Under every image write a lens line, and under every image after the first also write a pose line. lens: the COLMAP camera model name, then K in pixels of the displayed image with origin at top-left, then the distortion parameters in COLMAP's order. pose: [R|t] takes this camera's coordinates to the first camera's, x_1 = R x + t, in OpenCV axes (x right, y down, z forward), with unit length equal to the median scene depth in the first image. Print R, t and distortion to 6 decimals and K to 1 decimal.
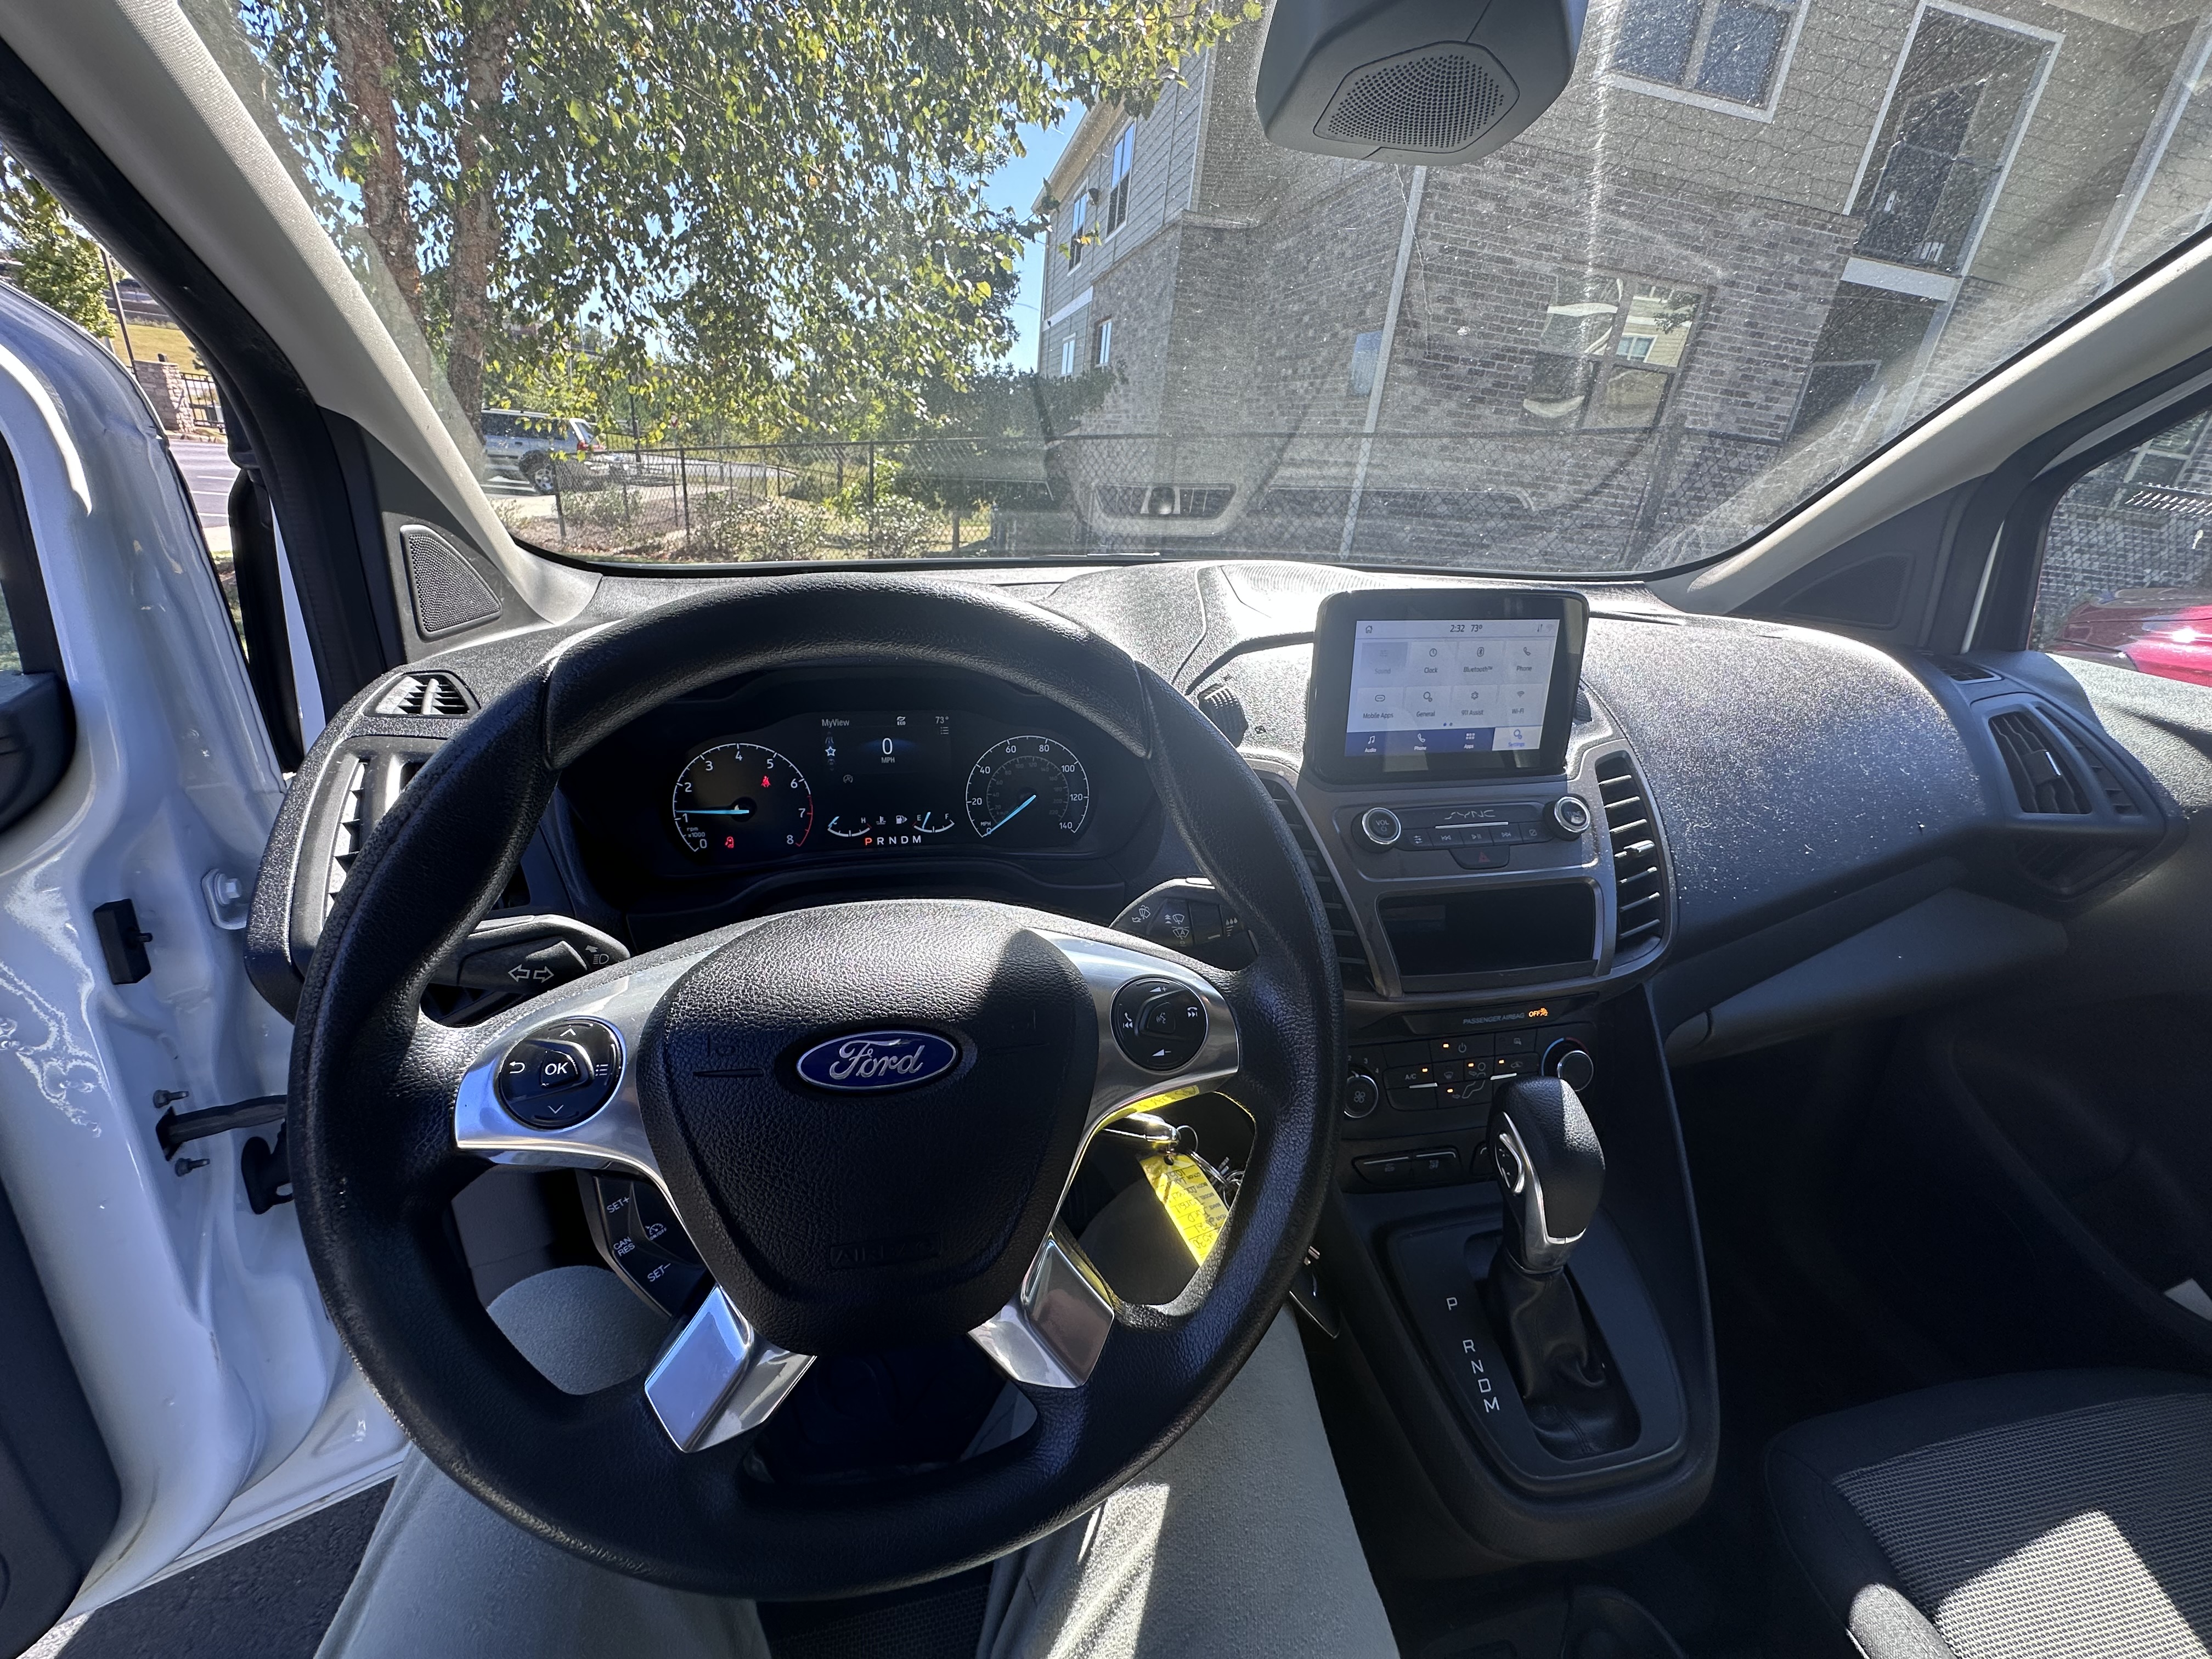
lens RADIAL K [[888.9, 0, 1105.0], [0, 888.9, 817.5], [0, 0, 1]] dist [-0.000686, 0.000249]
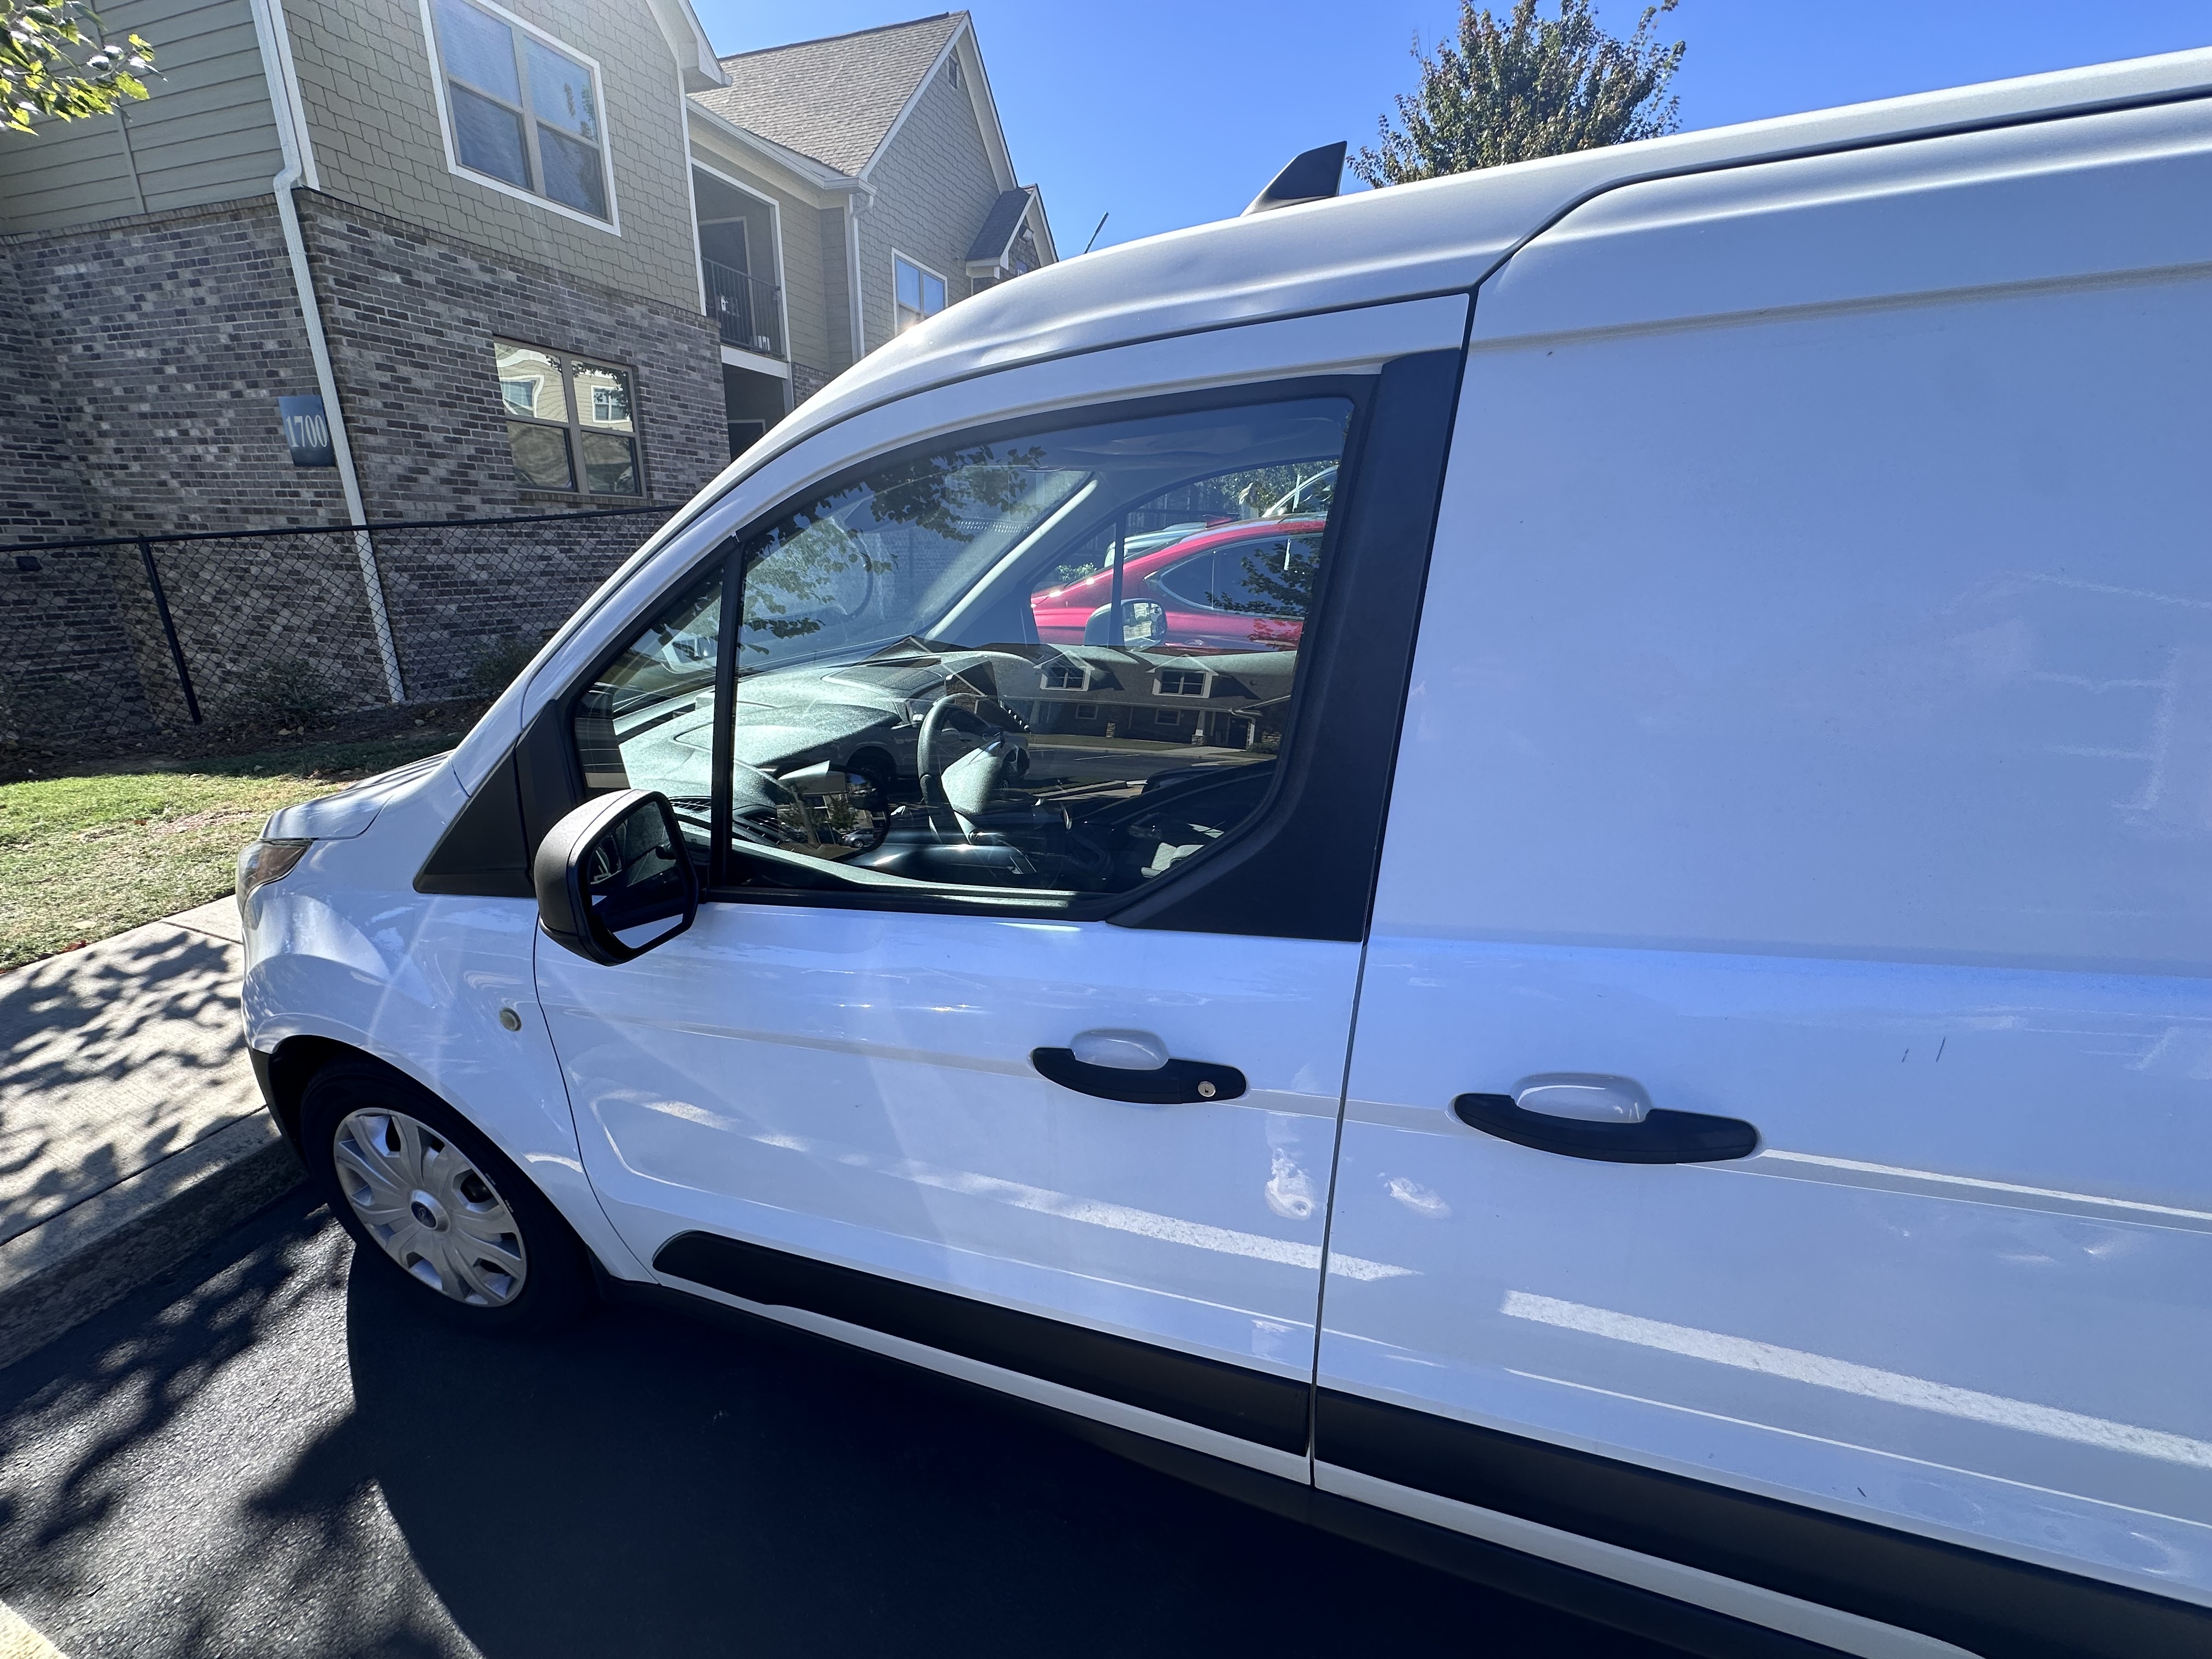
lens RADIAL K [[888.9, 0, 1105.0], [0, 888.9, 817.5], [0, 0, 1]] dist [-0.000686, 0.000249]
pose [[0.515832, -0.345978, 0.783719, -1.039653], [0.366406, 0.916027, 0.163224, -0.050601], [-0.774380, 0.202963, 0.599285, -0.621178]]
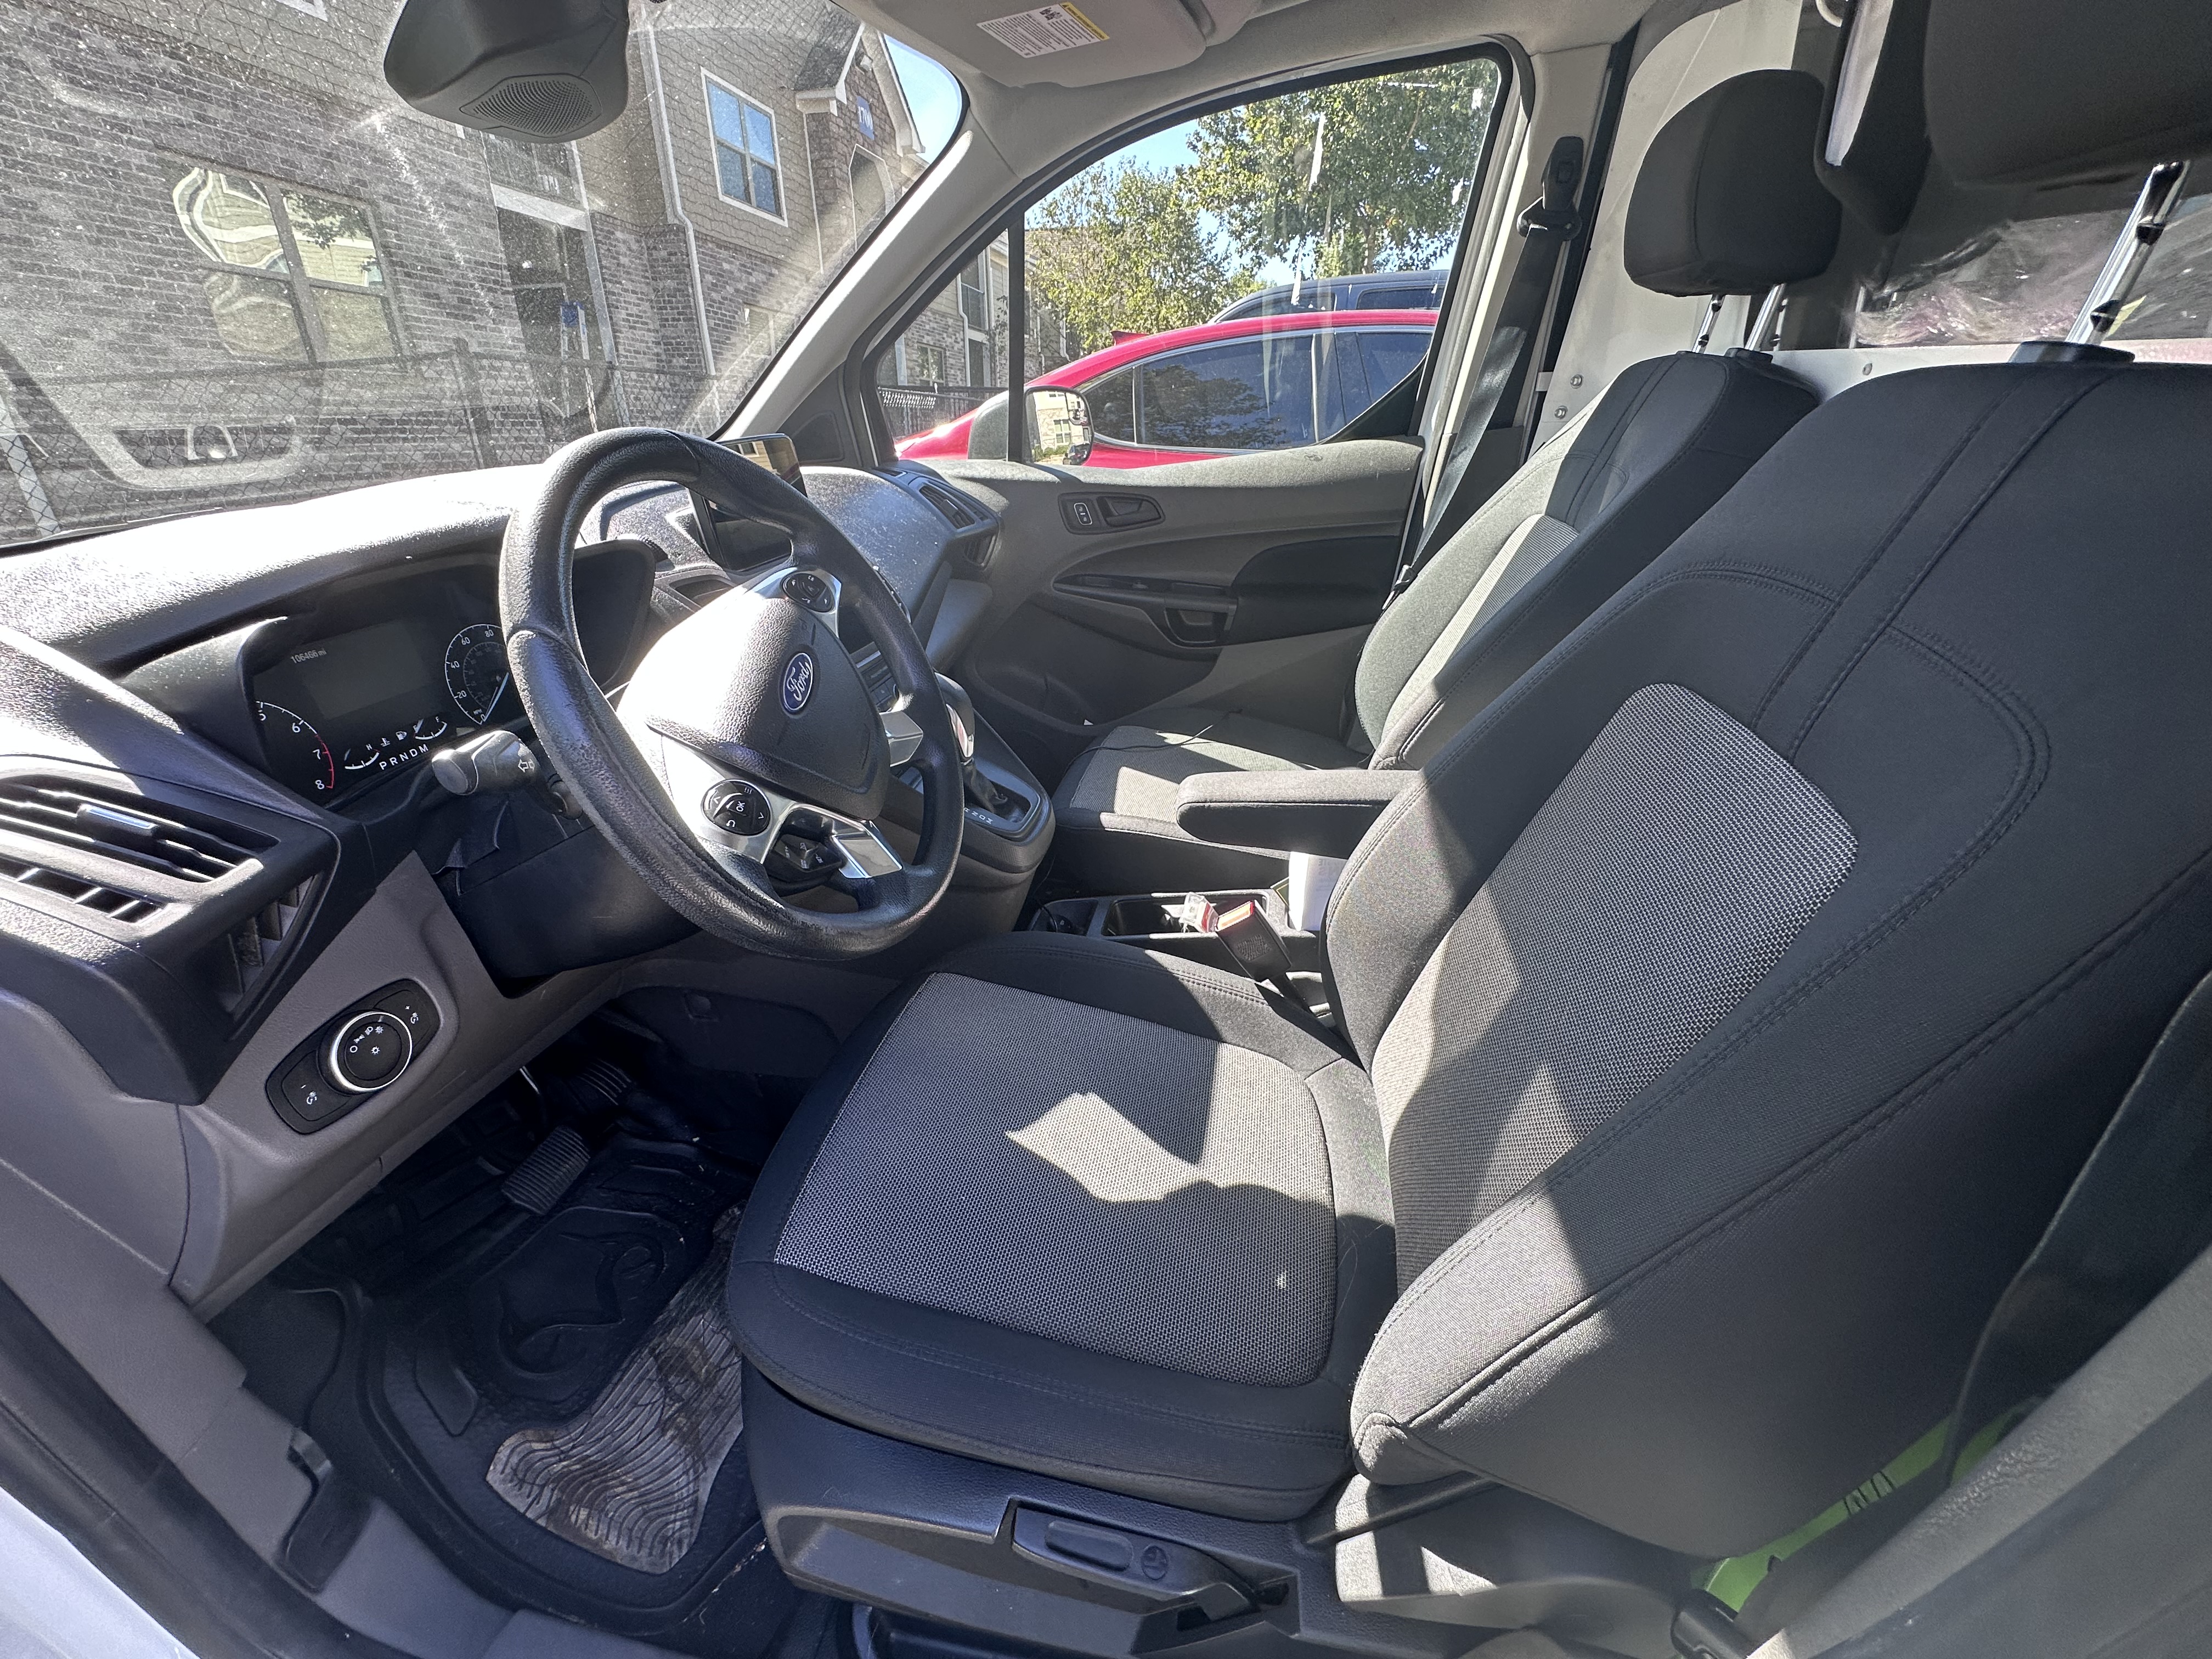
lens RADIAL K [[888.9, 0, 1105.0], [0, 888.9, 817.5], [0, 0, 1]] dist [-0.000686, 0.000249]
pose [[0.400659, -0.455354, 0.795063, -0.448896], [0.400647, 0.867469, 0.294924, 0.063792], [-0.823987, 0.200375, 0.529995, -0.131210]]
